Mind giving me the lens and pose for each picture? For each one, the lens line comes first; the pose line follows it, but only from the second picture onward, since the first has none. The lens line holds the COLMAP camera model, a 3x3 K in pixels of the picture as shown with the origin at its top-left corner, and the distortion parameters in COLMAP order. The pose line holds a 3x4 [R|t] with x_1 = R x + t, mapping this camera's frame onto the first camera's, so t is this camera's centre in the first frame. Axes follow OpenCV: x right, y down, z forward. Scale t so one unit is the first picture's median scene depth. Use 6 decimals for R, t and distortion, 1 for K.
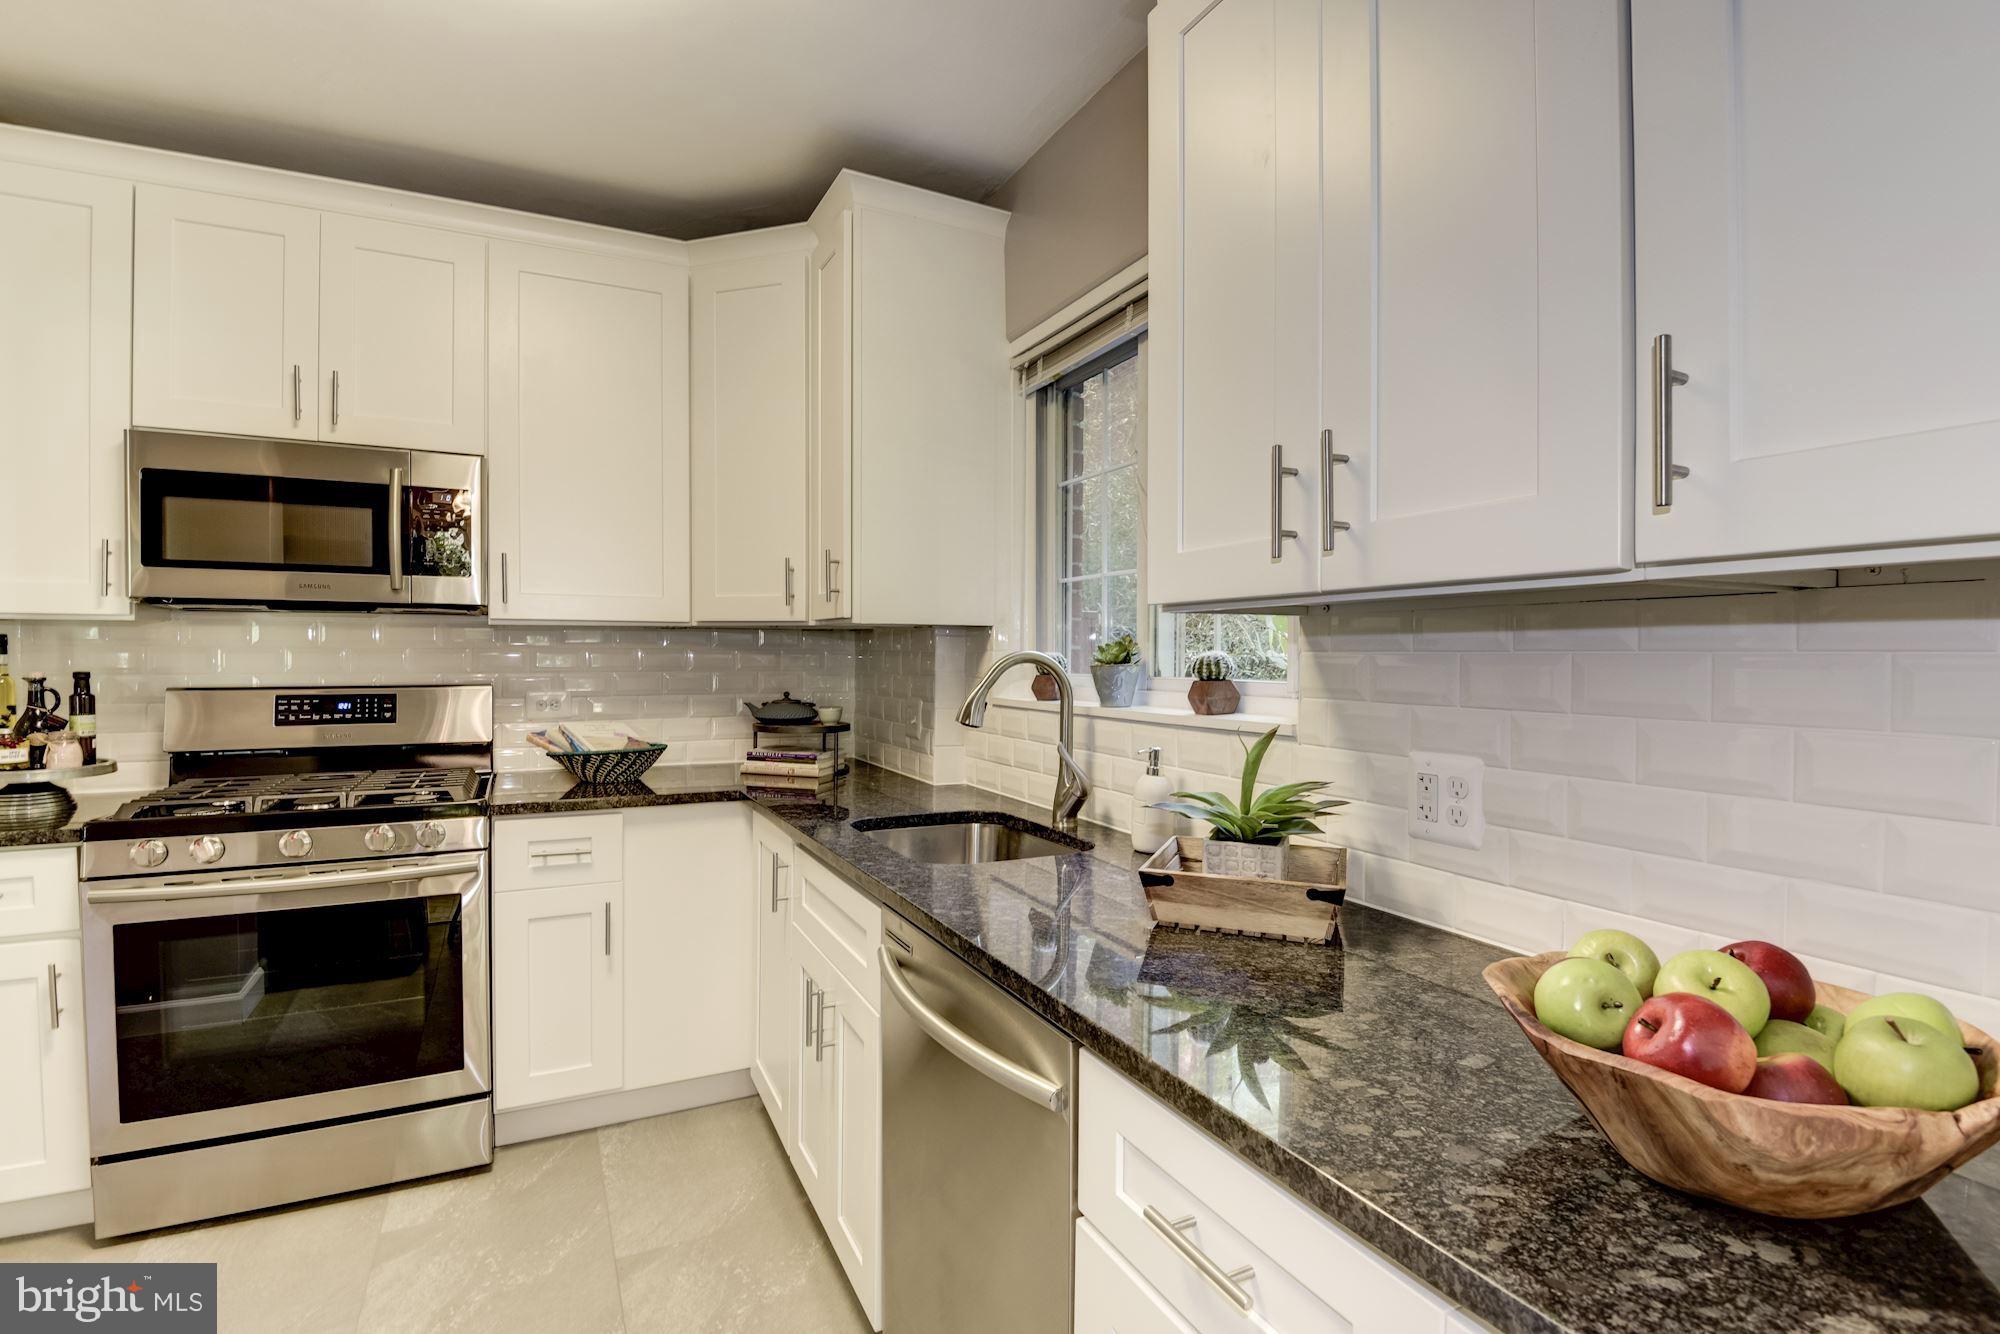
lens RADIAL K [[905.4, 0, 1013.0], [0, 905.4, 670.9], [0, 0, 1]] dist [0.001653, -0.017616]
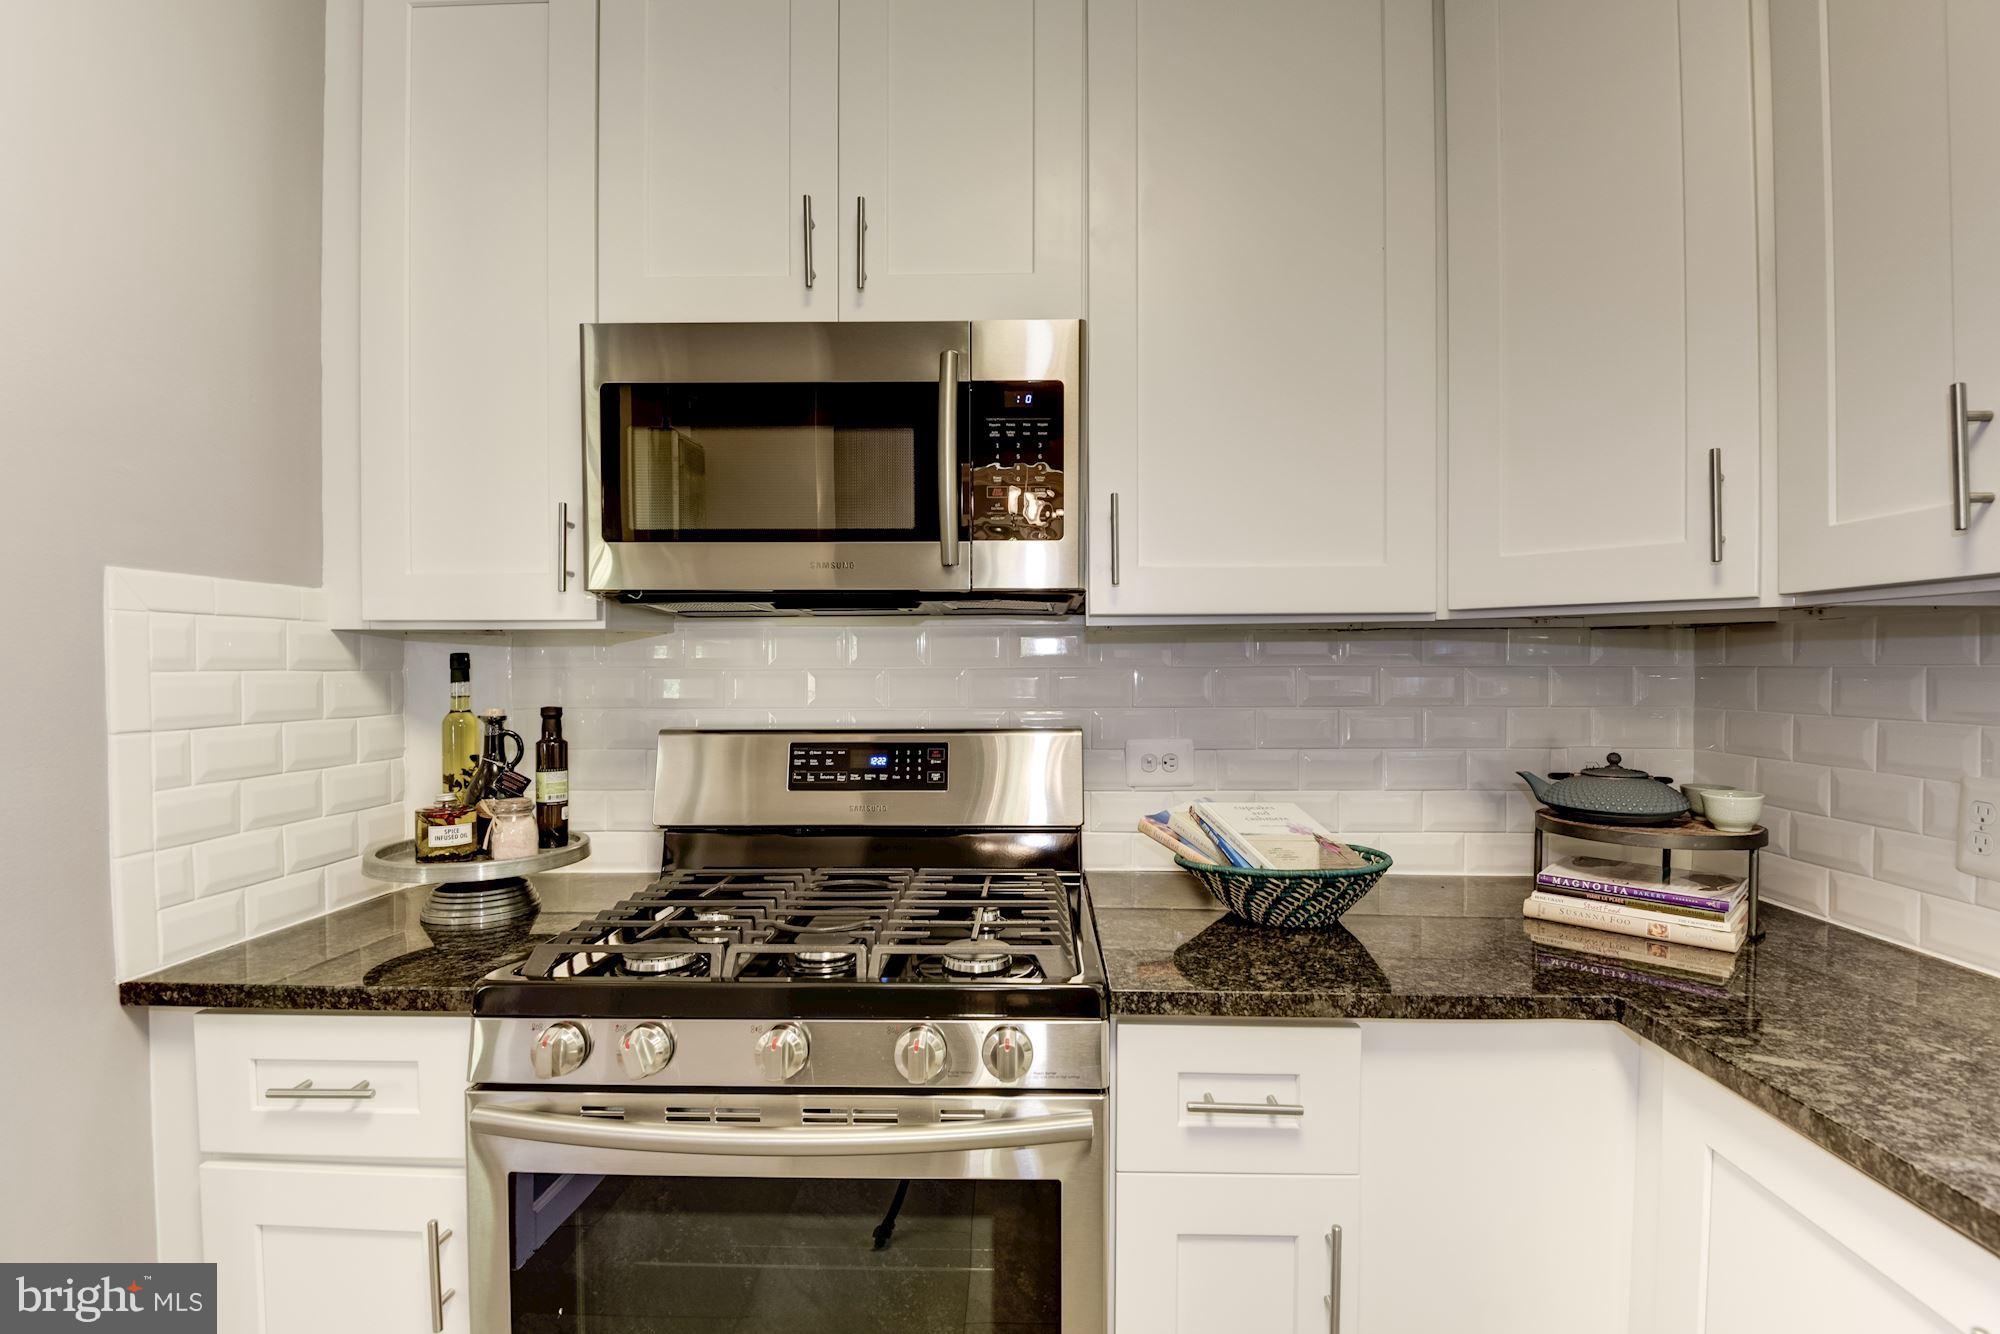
lens RADIAL K [[905.4, 0, 1013.0], [0, 905.4, 670.9], [0, 0, 1]] dist [0.001653, -0.017616]
pose [[0.866134, -0.003035, -0.499803, -0.362544], [-0.003637, 0.999917, -0.012374, -0.017620], [0.499799, 0.012536, 0.866051, 0.525785]]
